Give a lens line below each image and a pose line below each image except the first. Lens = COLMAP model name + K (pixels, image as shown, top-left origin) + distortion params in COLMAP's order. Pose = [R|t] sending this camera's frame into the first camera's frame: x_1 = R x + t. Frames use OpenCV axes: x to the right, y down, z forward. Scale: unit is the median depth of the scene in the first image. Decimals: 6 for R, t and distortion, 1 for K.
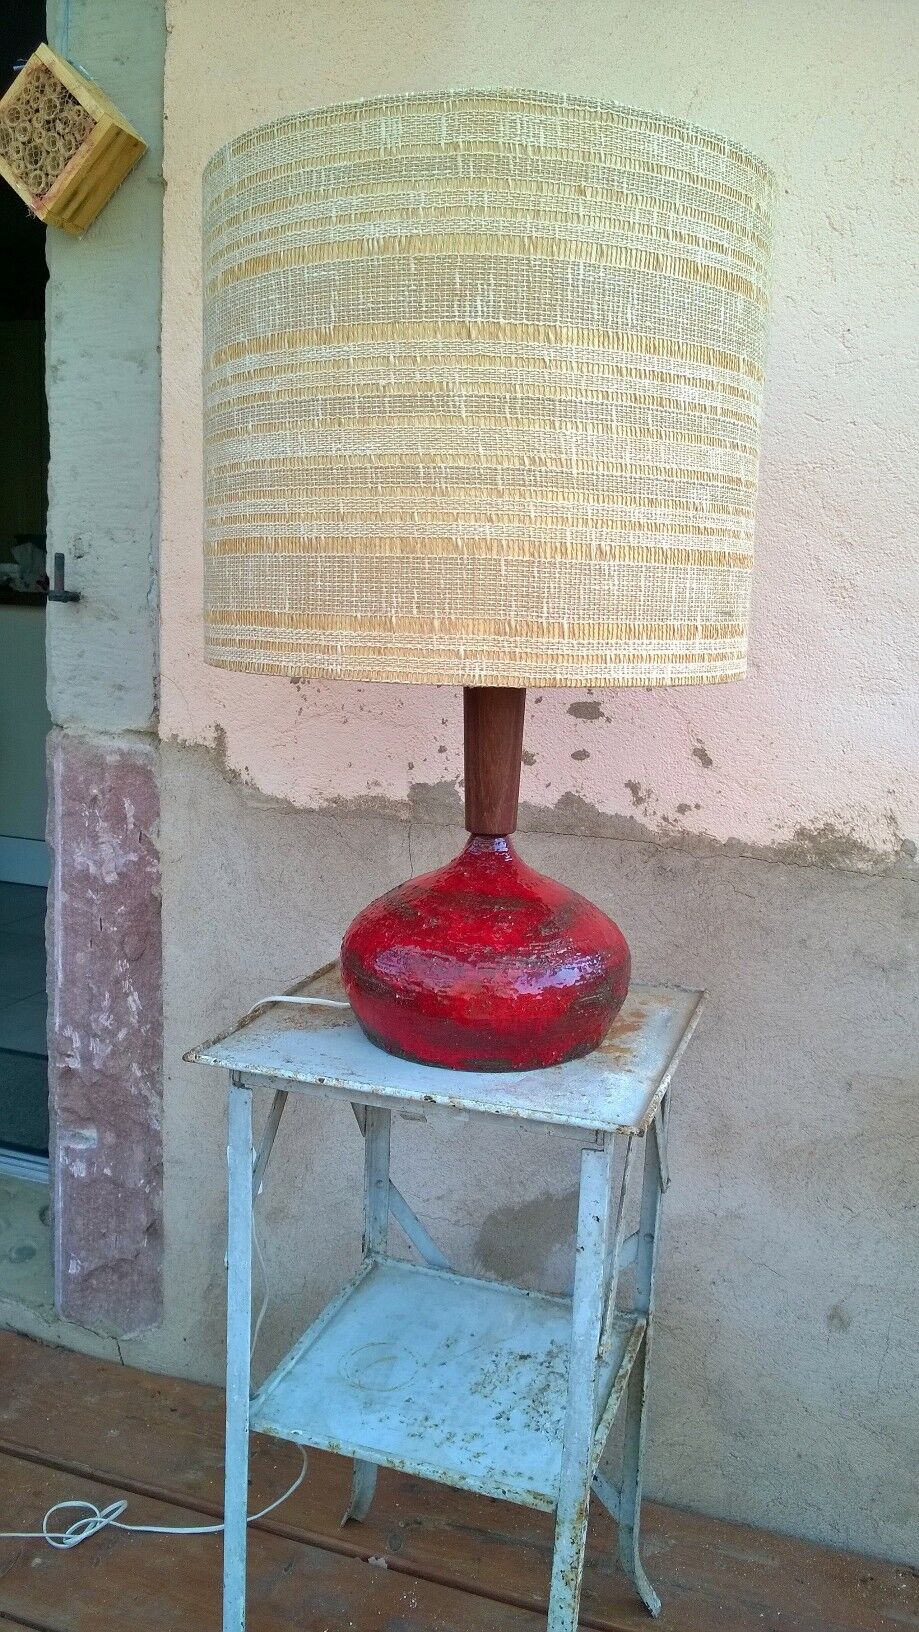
lens RADIAL K [[1275.5, 0, 459.5], [0, 1275.5, 816.0], [0, 0, 1]] dist [0.023457, -0.074420]
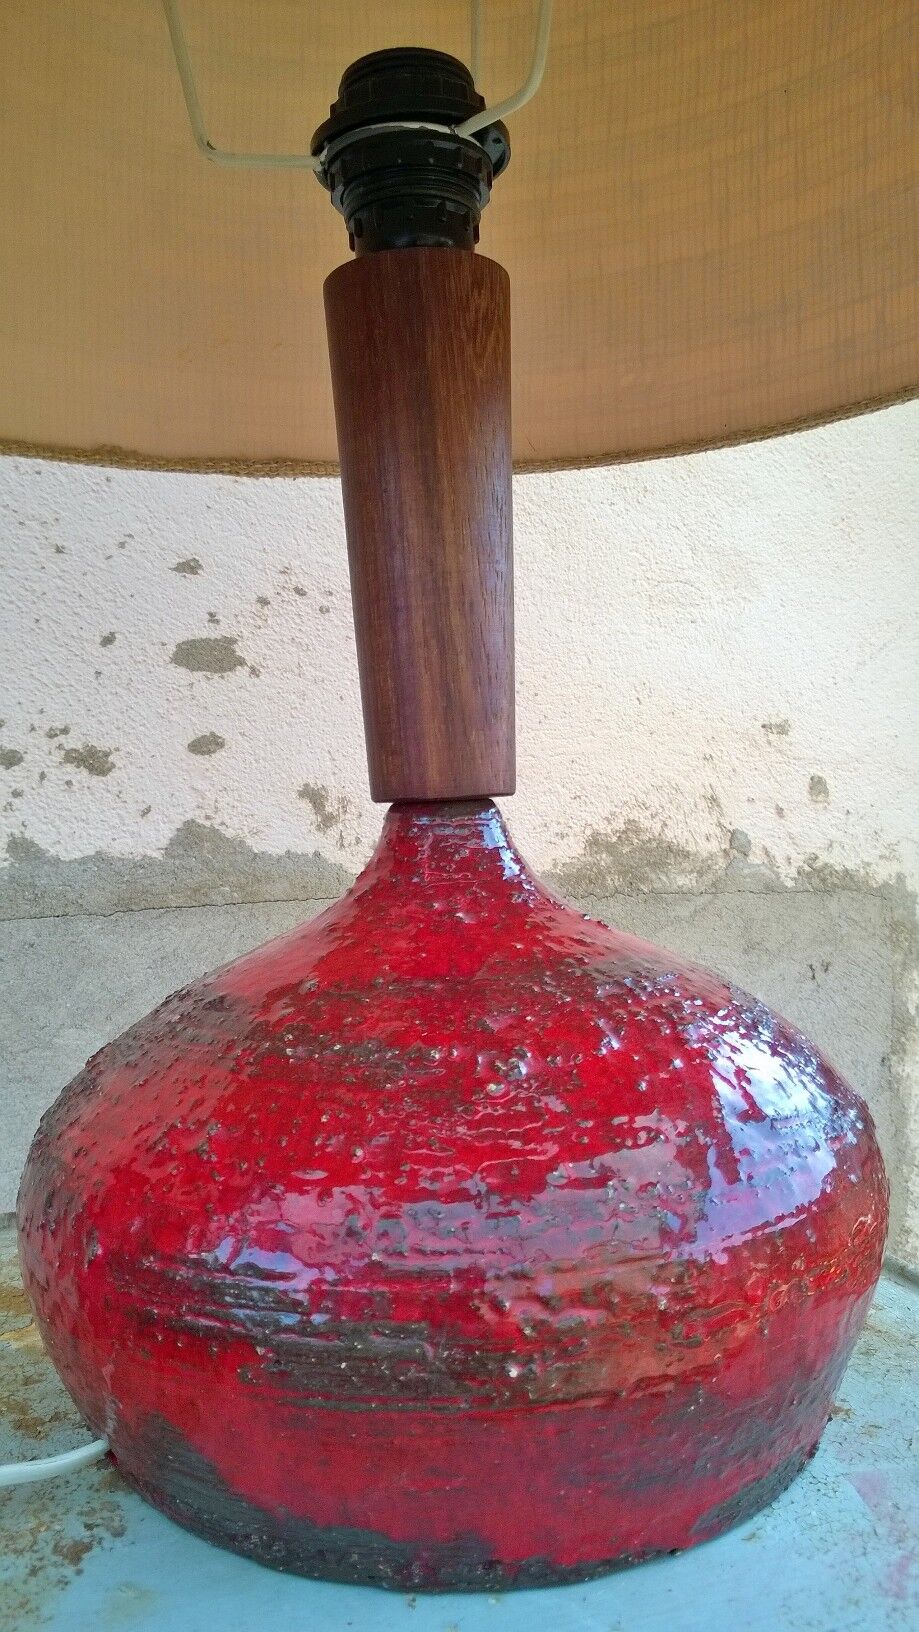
lens RADIAL K [[1265.7, 0, 463.9], [0, 1265.7, 828.7], [0, 0, 1]] dist [0.007624, -0.039751]
pose [[0.764008, -0.086589, 0.639370, -0.153782], [0.163581, 0.984572, -0.062130, 0.033515], [-0.624125, 0.152057, 0.766385, 0.572798]]
